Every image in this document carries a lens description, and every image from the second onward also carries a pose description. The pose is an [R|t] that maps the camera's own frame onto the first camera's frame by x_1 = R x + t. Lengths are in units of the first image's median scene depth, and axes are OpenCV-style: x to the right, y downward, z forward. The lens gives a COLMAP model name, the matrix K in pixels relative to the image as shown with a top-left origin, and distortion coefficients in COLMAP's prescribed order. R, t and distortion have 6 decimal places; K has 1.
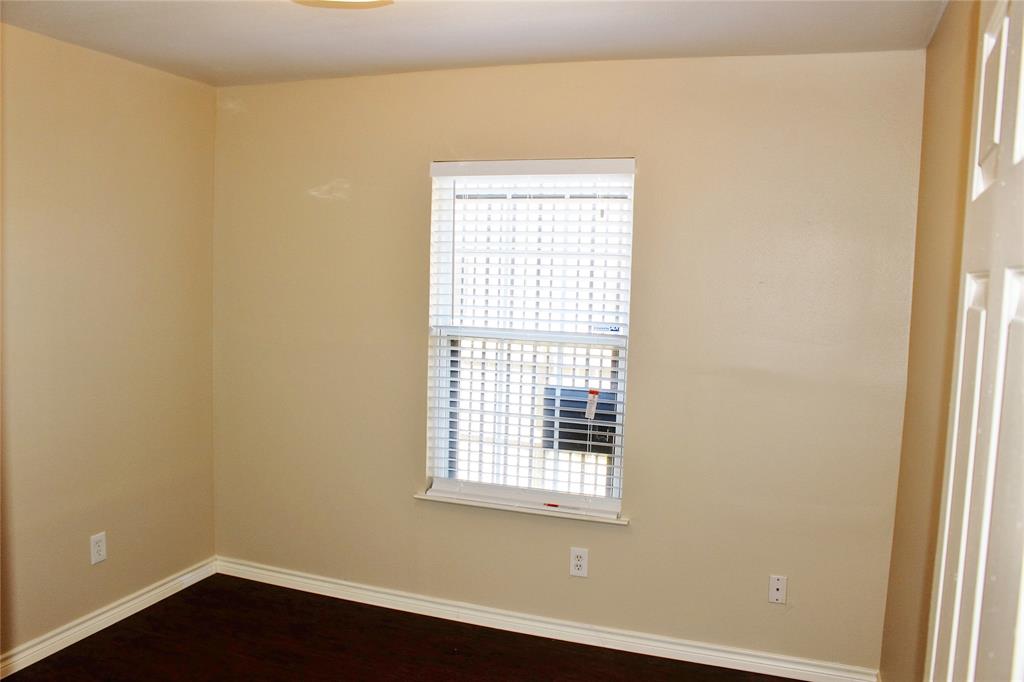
lens RADIAL K [[845.1, 0, 512.0], [0, 845.1, 341.0], [0, 0, 1]] dist [-0.092776, 0.006138]
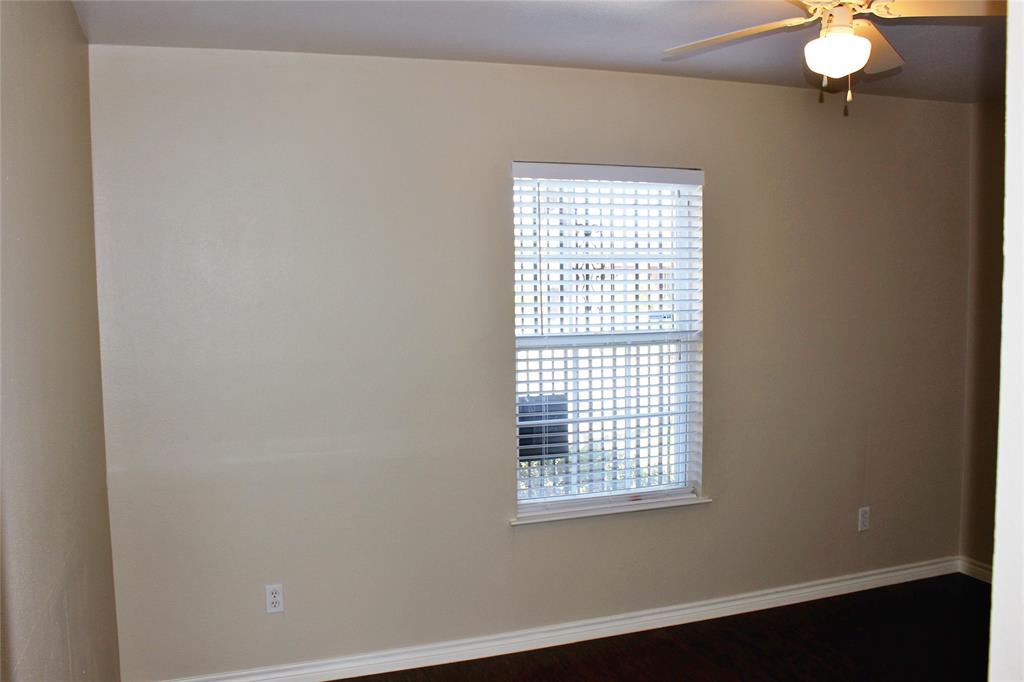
lens RADIAL K [[877.9, 0, 514.6], [0, 877.9, 332.4], [0, 0, 1]] dist [-0.109779, 0.004496]
pose [[0.771795, -0.074824, 0.631453, -0.709783], [0.083442, 0.996383, 0.016080, -0.040601], [-0.630373, 0.040280, 0.775247, 0.253701]]
